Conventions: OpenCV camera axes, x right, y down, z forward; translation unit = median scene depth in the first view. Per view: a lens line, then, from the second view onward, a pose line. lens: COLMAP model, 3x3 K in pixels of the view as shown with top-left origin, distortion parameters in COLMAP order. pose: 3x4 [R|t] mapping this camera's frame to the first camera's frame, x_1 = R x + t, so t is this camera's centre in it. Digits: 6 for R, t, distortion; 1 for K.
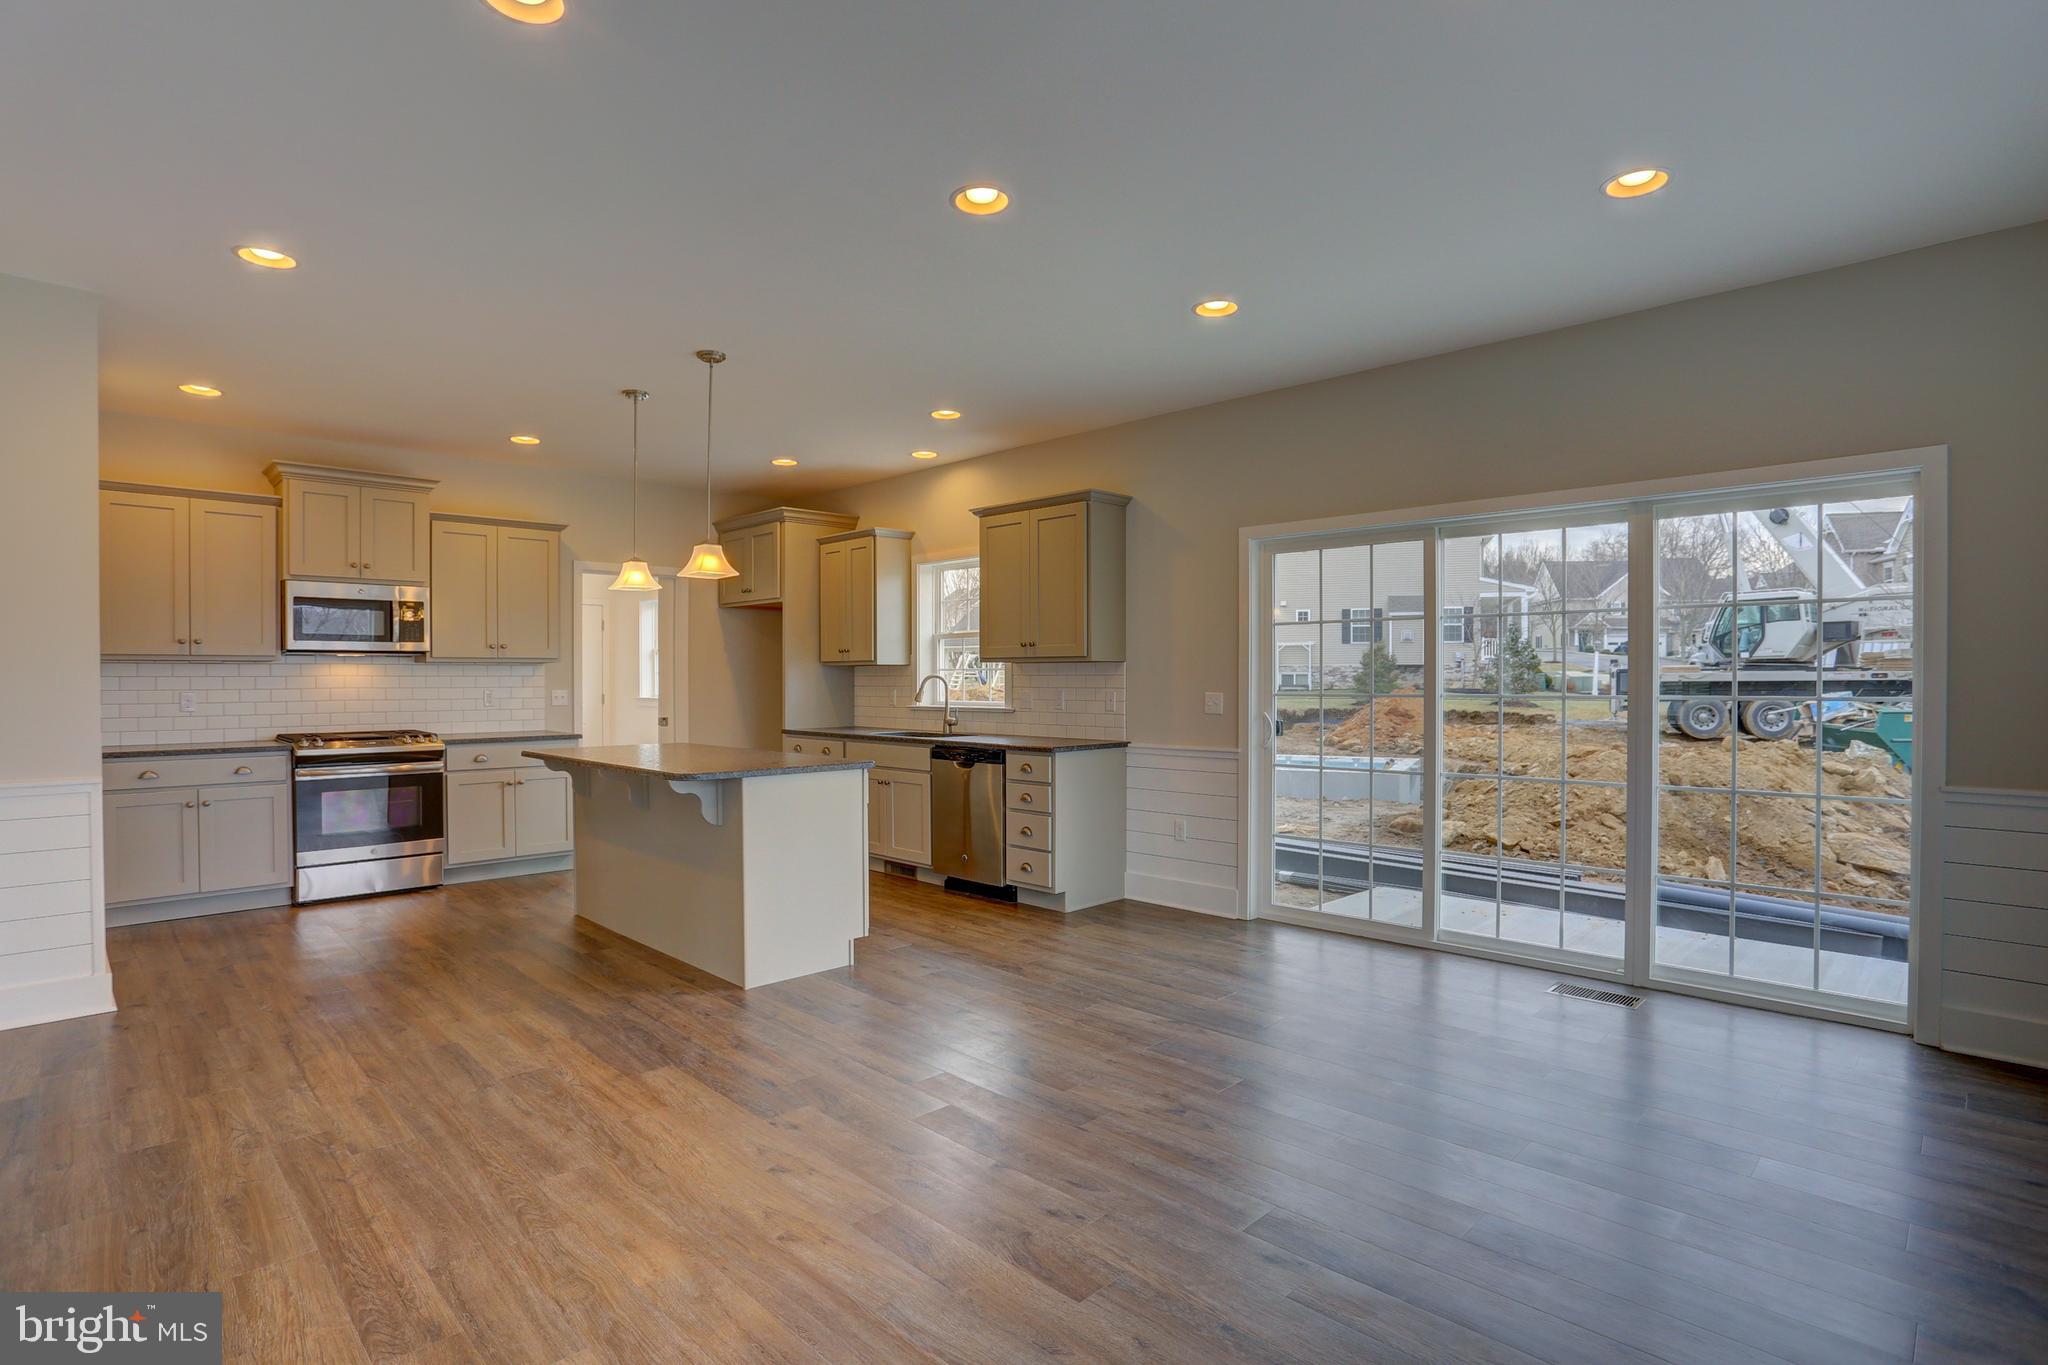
lens RADIAL K [[1003.4, 0, 1053.5], [0, 1003.4, 678.4], [0, 0, 1]] dist [-0.038715, 0.015945]
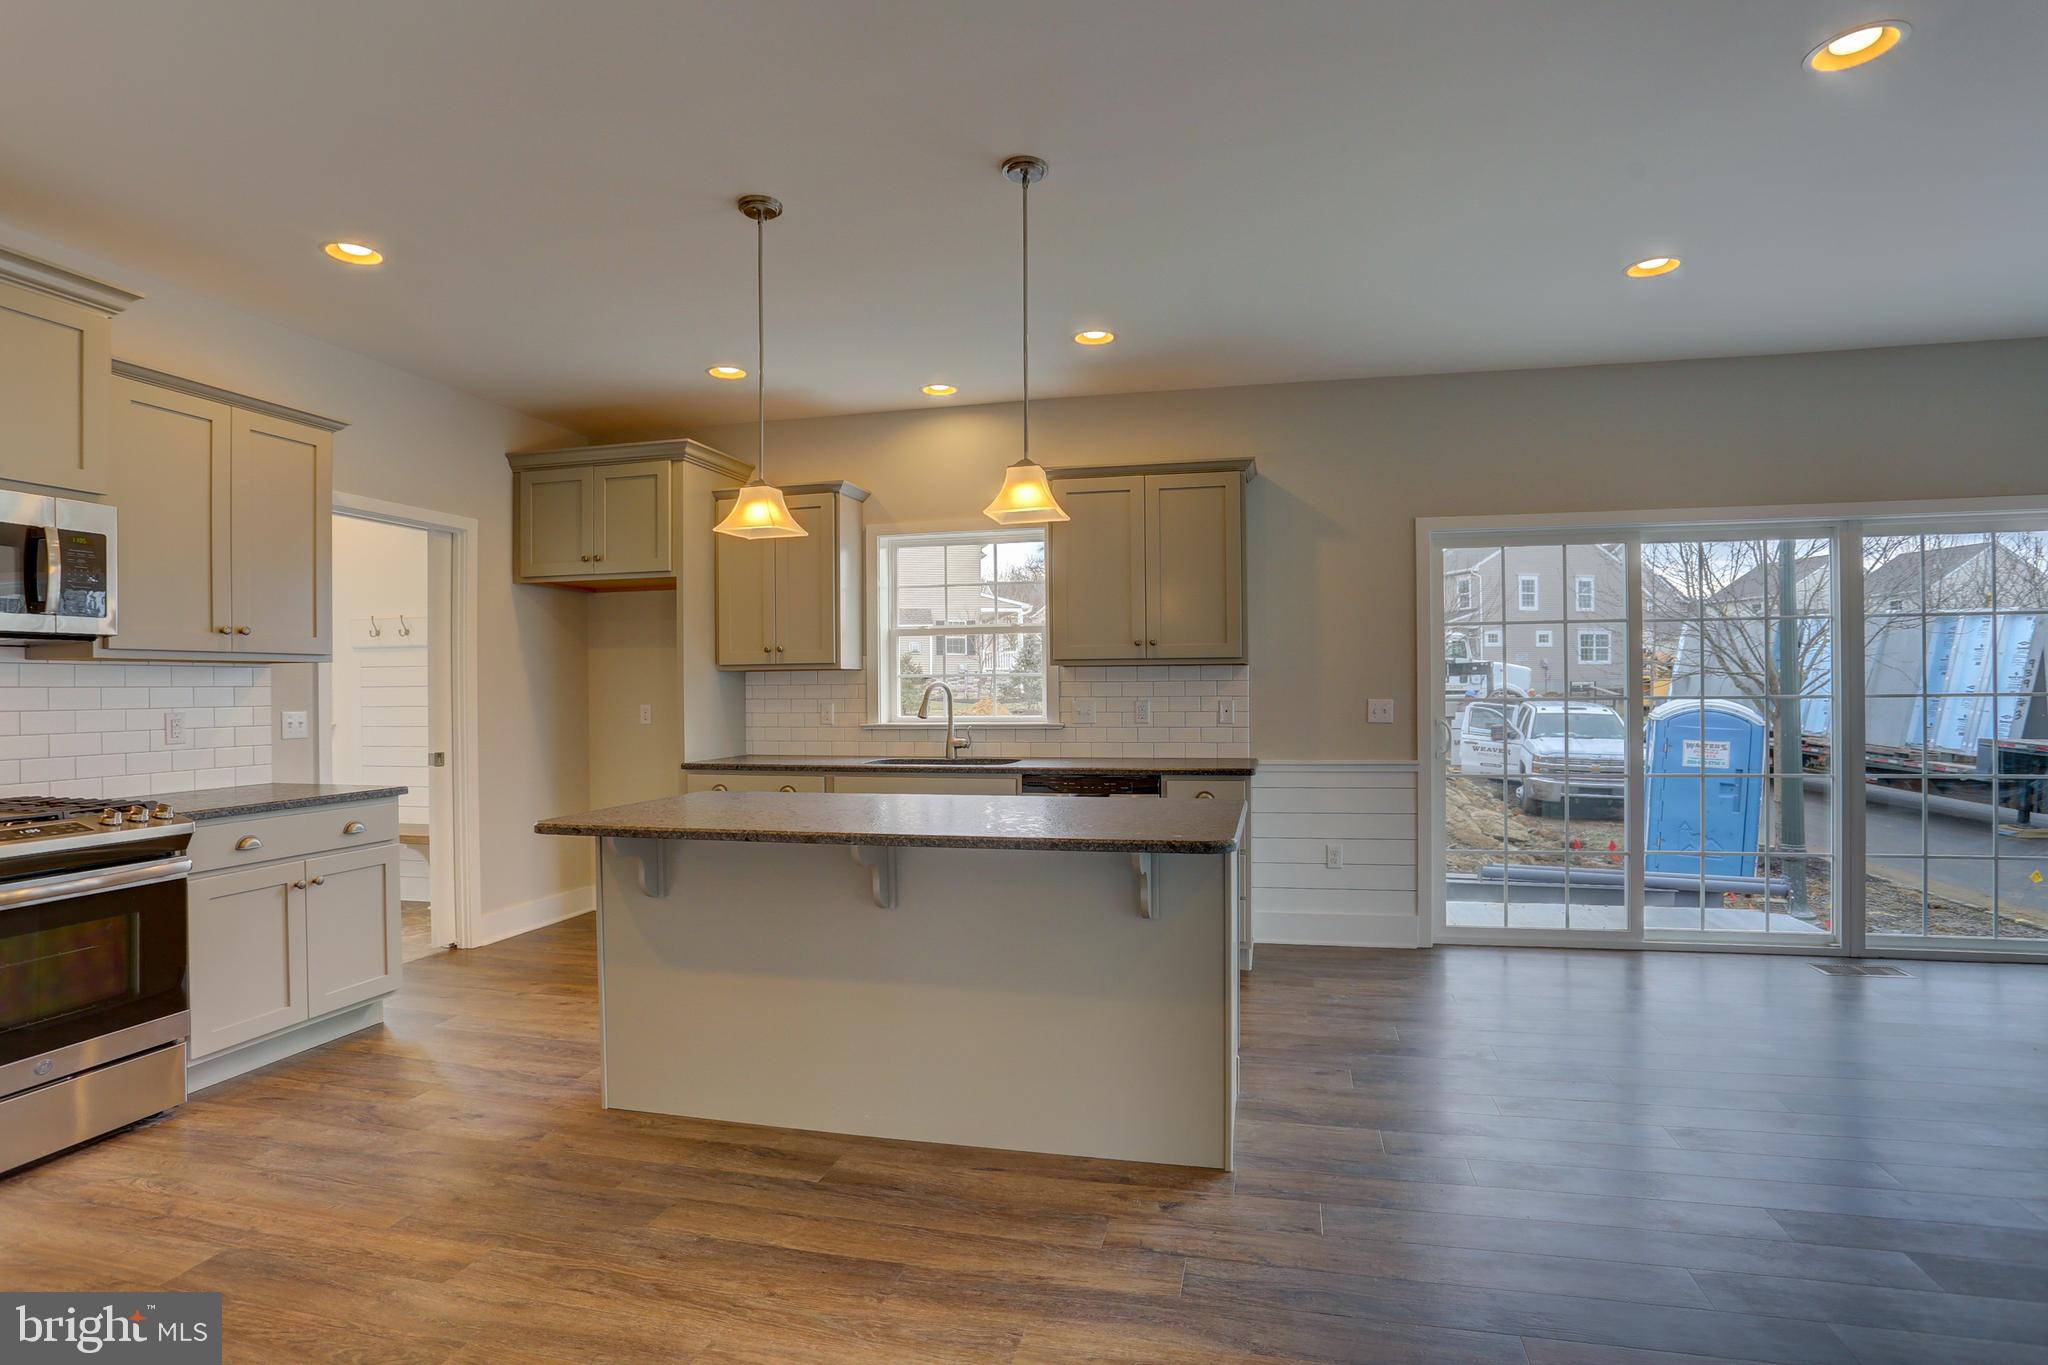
lens RADIAL K [[1003.4, 0, 1053.5], [0, 1003.4, 678.4], [0, 0, 1]] dist [-0.038715, 0.015945]
pose [[0.853373, -0.000819, 0.521299, -0.512765], [0.007640, 0.999911, -0.010936, 0.002993], [-0.521244, 0.013315, 0.853304, 0.358273]]
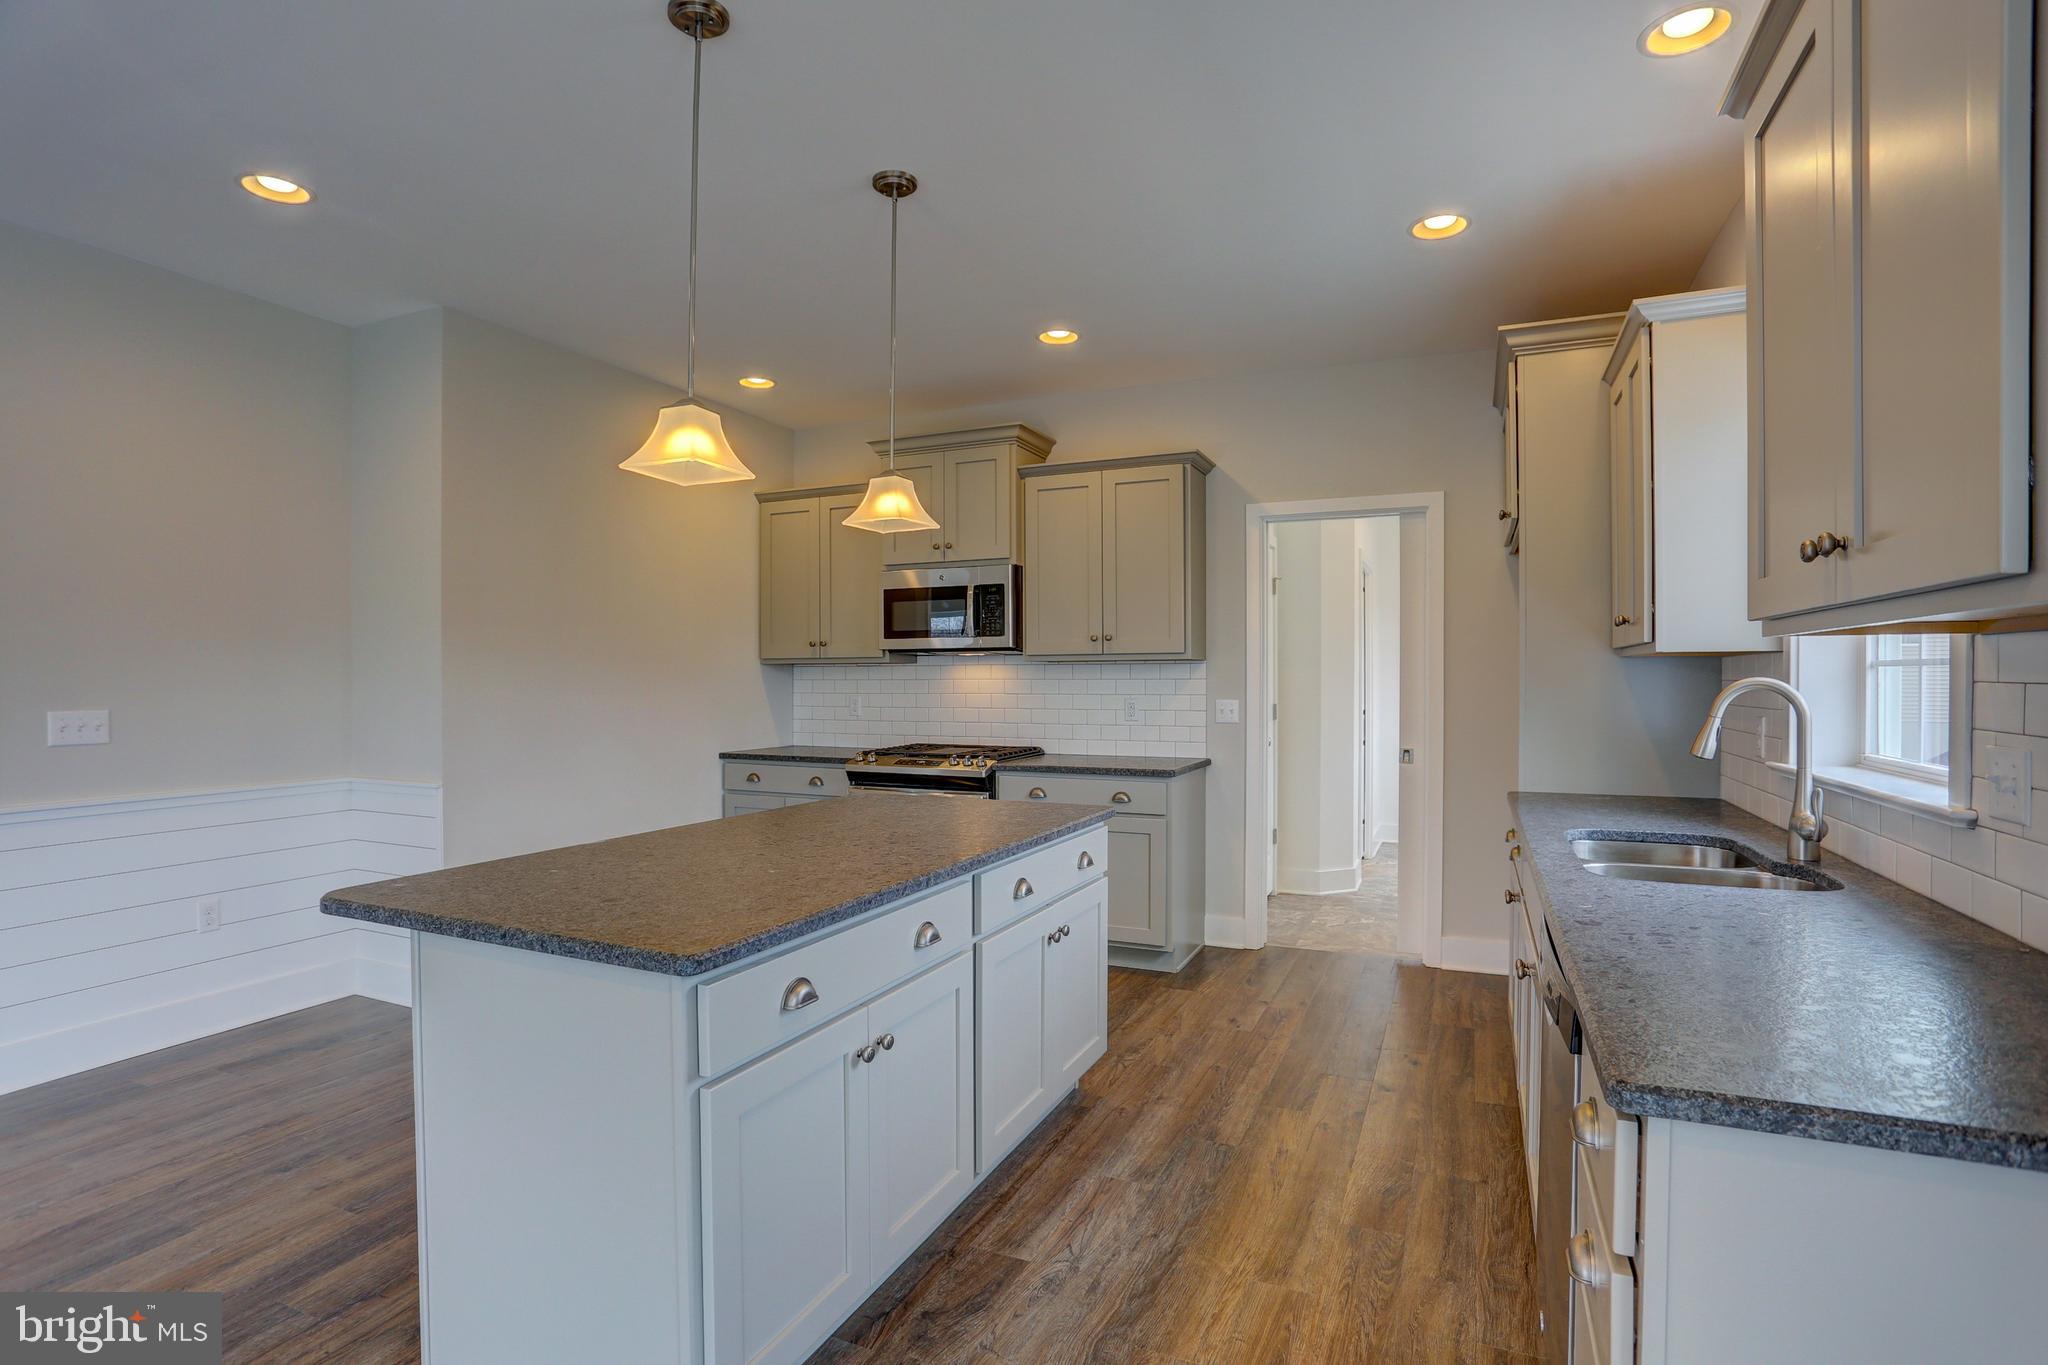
lens RADIAL K [[1024.4, 0, 1024.0], [0, 1024.4, 682.5], [0, 0, 1]] dist [-0.066804, 0.025142]
pose [[0.349616, 0.003471, -0.936887, 0.126540], [-0.000889, 0.999994, 0.003373, -0.002611], [0.936893, -0.000346, 0.349617, 0.767207]]
